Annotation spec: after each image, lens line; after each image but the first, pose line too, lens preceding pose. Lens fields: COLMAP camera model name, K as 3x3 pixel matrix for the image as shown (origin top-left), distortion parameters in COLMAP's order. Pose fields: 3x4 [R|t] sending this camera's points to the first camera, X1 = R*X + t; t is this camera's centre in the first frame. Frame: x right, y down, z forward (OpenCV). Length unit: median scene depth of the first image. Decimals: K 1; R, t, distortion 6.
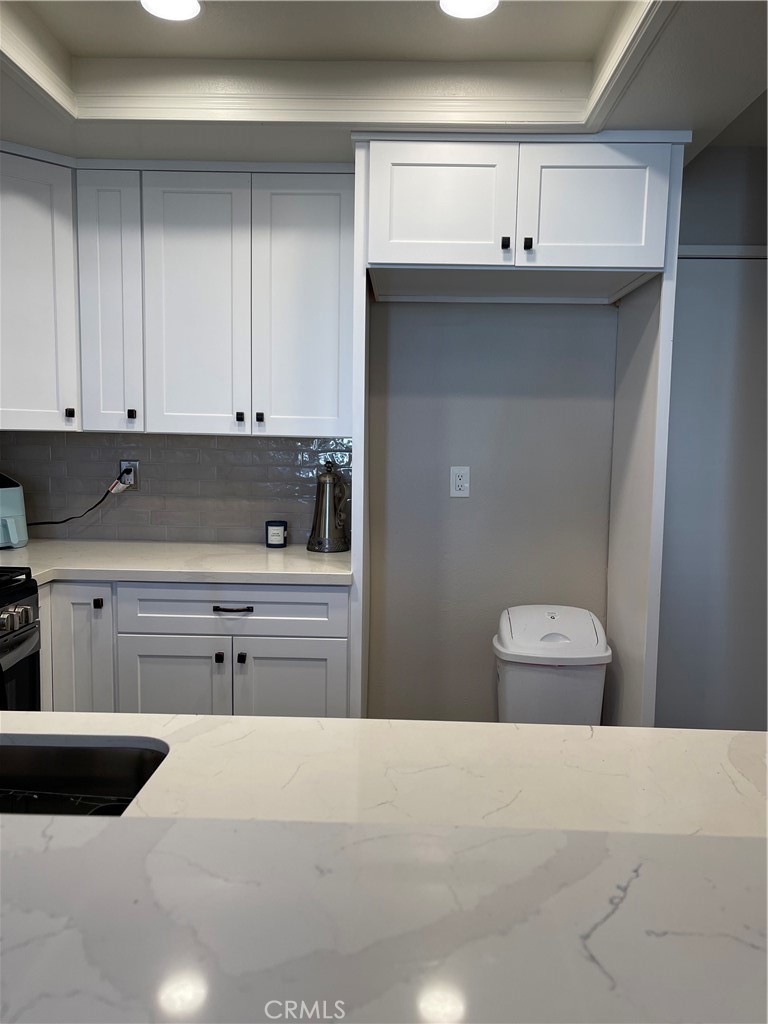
lens RADIAL K [[782.5, 0, 383.9], [0, 782.5, 515.3], [0, 0, 1]] dist [0.036561, -0.020998]
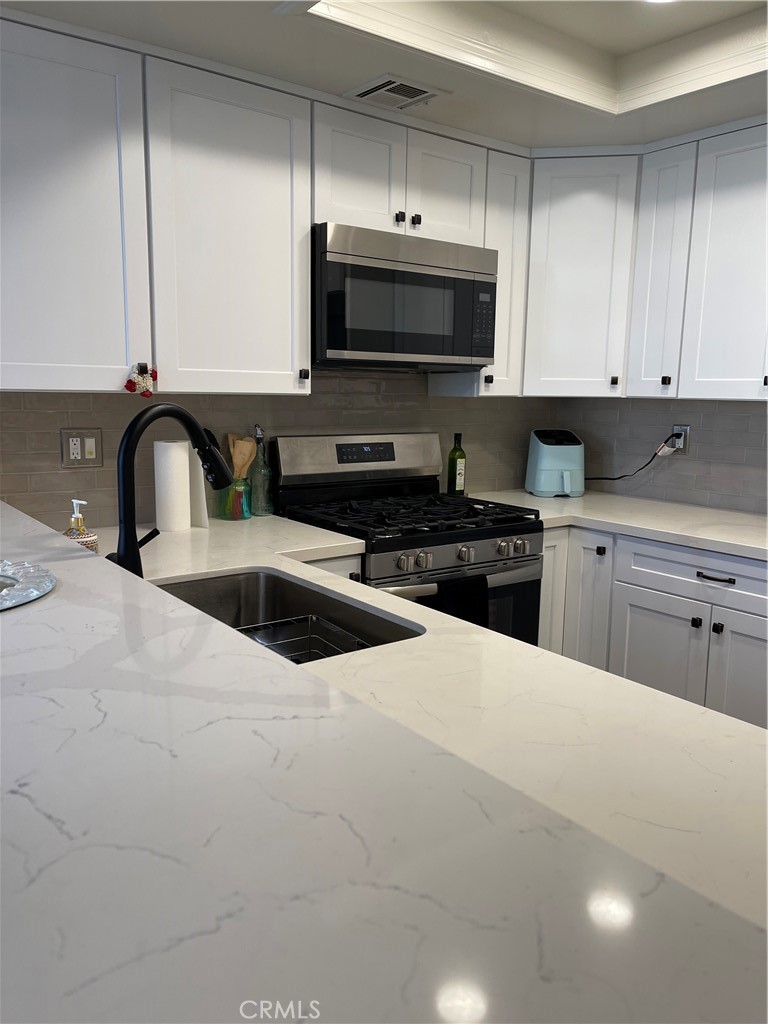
lens RADIAL K [[782.5, 0, 380.7], [0, 782.5, 510.1], [0, 0, 1]] dist [0.036561, -0.020998]
pose [[0.621174, 0.111153, -0.775750, 0.297320], [-0.086131, 0.993577, 0.073396, -0.000803], [0.778925, 0.021225, 0.626758, 0.050663]]
